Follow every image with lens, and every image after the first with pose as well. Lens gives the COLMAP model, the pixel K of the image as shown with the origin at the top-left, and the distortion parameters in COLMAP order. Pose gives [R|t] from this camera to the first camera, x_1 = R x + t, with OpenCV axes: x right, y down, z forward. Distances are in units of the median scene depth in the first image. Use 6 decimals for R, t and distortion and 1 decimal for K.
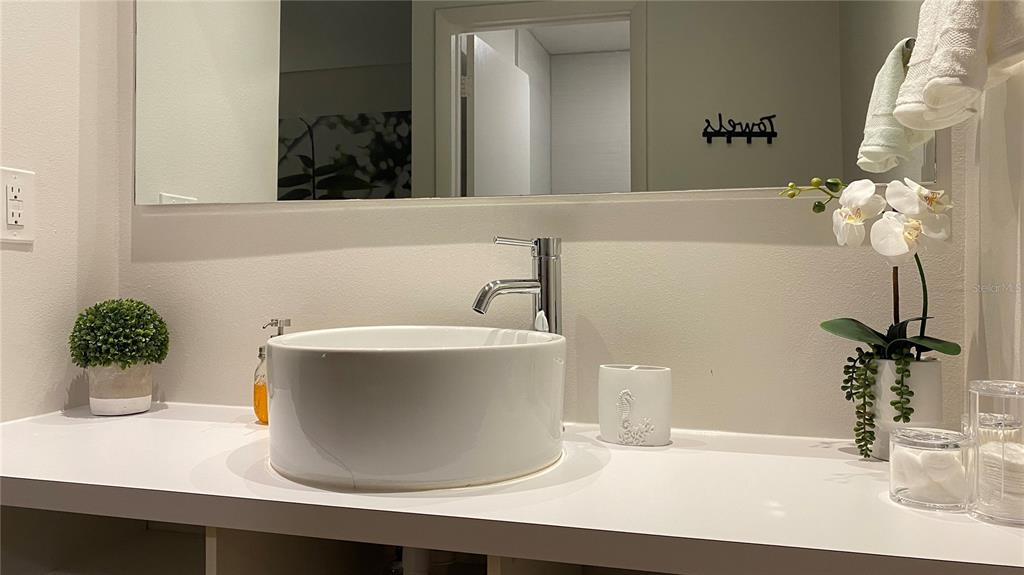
lens RADIAL K [[777.2, 0, 548.1], [0, 777.2, 291.1], [0, 0, 1]] dist [0.036088, -0.045293]
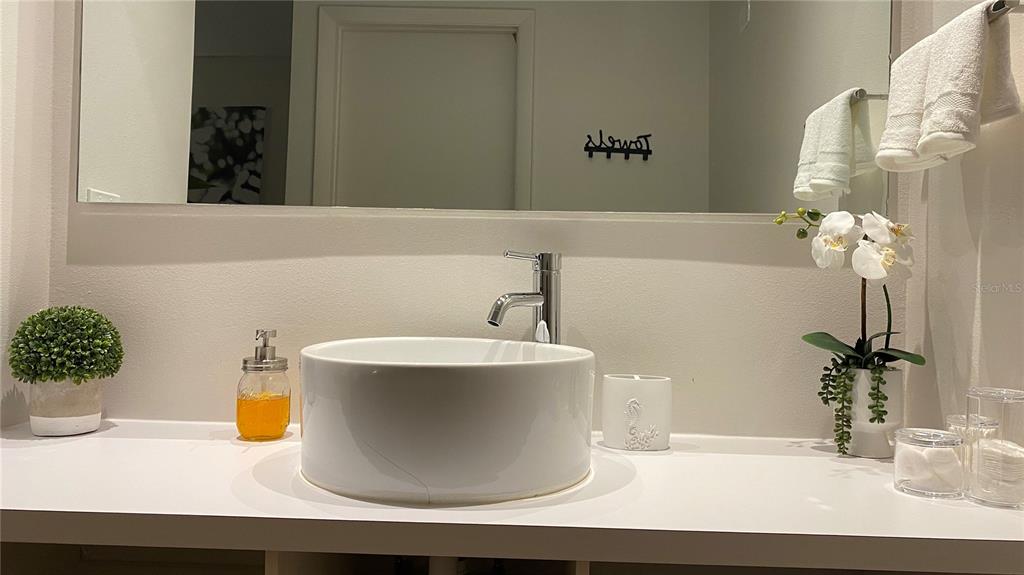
lens RADIAL K [[777.2, 0, 527.0], [0, 777.2, 289.8], [0, 0, 1]] dist [0.036088, -0.045293]
pose [[0.976570, 0.012845, 0.214817, -0.274318], [-0.012161, 0.999916, -0.004507, -0.016073], [-0.214856, 0.001789, 0.976644, -0.015924]]
